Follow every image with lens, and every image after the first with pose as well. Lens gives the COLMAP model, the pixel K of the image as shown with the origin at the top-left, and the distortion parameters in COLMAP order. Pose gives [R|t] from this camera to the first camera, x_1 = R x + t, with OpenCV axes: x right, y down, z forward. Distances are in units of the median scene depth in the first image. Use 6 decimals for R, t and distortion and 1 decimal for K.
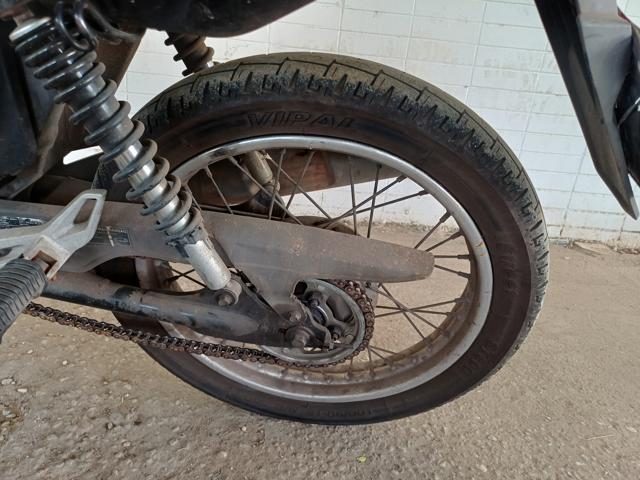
lens RADIAL K [[455.4, 0, 321.2], [0, 455.4, 238.3], [0, 0, 1]] dist [0.033059, -0.014605]
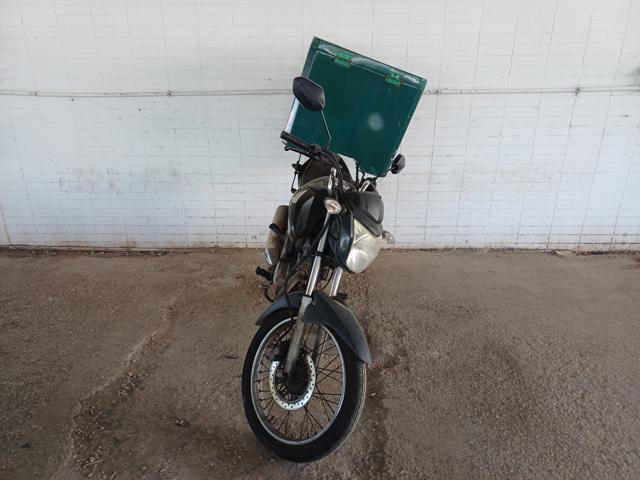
lens RADIAL K [[455.4, 0, 320.4], [0, 455.4, 236.3], [0, 0, 1]] dist [0.033059, -0.014605]
pose [[0.994535, -0.067006, -0.080065, -0.288637], [0.067539, 0.997709, 0.003960, -0.129970], [0.079617, -0.009346, 0.996782, -1.050171]]
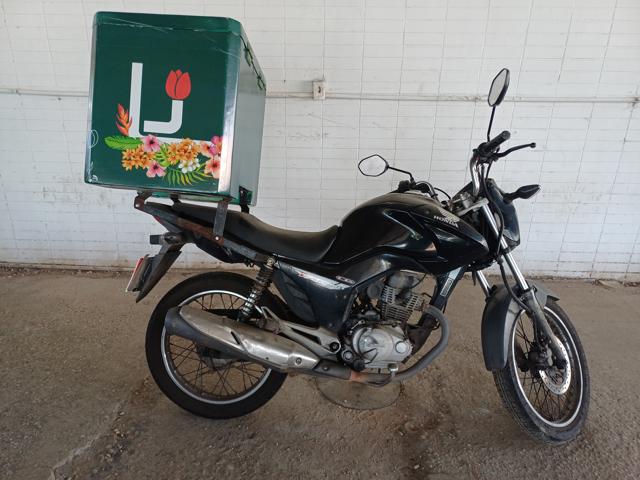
lens RADIAL K [[455.4, 0, 317.1], [0, 455.4, 244.8], [0, 0, 1]] dist [0.033059, -0.014605]
pose [[0.996084, -0.047113, -0.074807, -0.385734], [0.047471, 0.998868, 0.003018, -0.184982], [0.074580, -0.006558, 0.997193, -0.839690]]
